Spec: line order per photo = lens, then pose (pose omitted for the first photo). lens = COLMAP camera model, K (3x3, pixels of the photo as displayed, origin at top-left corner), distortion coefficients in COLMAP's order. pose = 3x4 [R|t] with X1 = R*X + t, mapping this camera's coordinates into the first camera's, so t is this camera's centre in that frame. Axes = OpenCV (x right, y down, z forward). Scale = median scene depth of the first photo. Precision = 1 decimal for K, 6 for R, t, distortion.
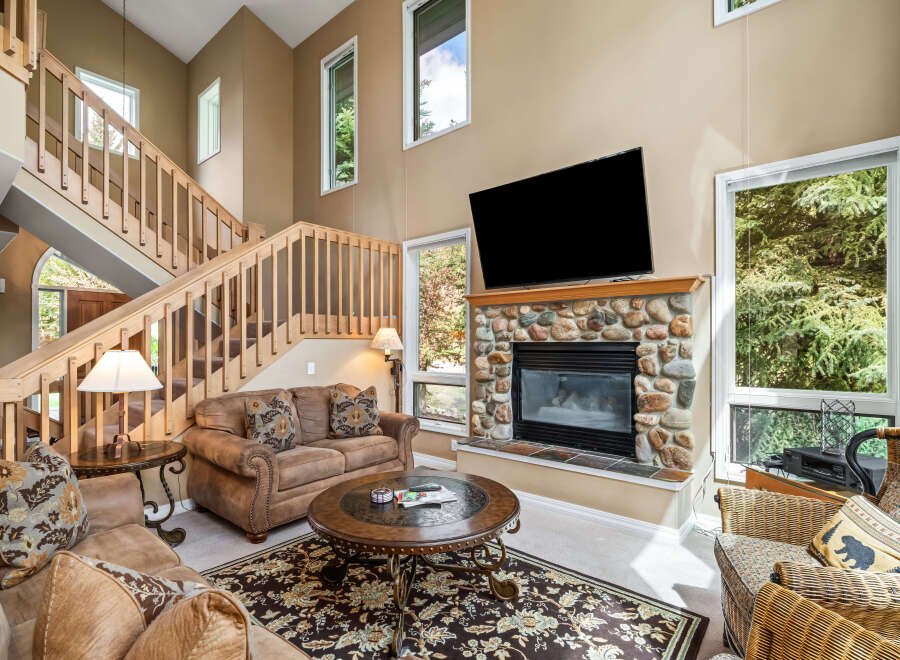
lens RADIAL K [[458.6, 0, 450.0], [0, 458.6, 342.2], [0, 0, 1]] dist [0.001568, -0.004097]
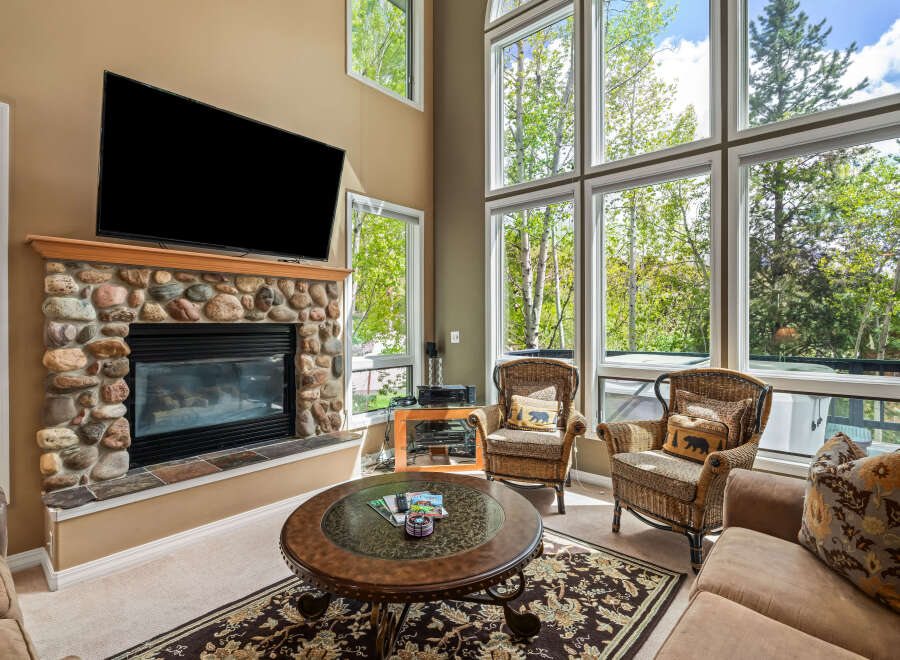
lens RADIAL K [[458.6, 0, 459.7], [0, 458.6, 325.3], [0, 0, 1]] dist [0.001568, -0.004097]
pose [[0.003252, -0.001295, 0.999994, -0.601381], [0.002516, 0.999996, 0.001286, 0.003957], [-0.999992, 0.002511, 0.003255, 0.599269]]
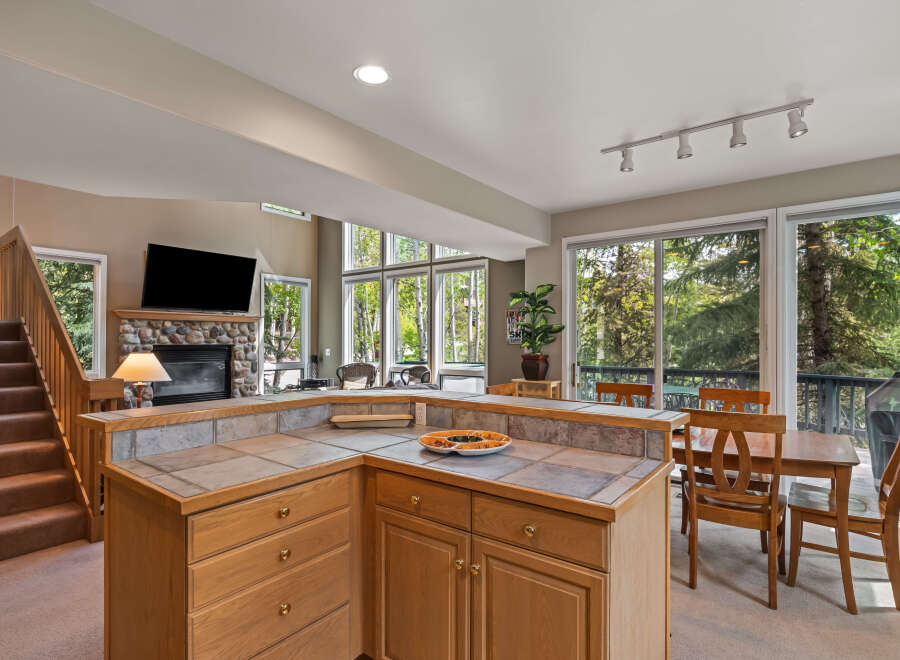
lens RADIAL K [[481.8, 0, 462.0], [0, 481.8, 340.4], [0, 0, 1]] dist [-0.000062, -0.001130]
pose [[-0.065233, 0.003948, 0.997862, -1.714148], [-0.001603, 0.999990, -0.004062, -0.010448], [-0.997869, -0.001864, -0.065227, 0.113492]]
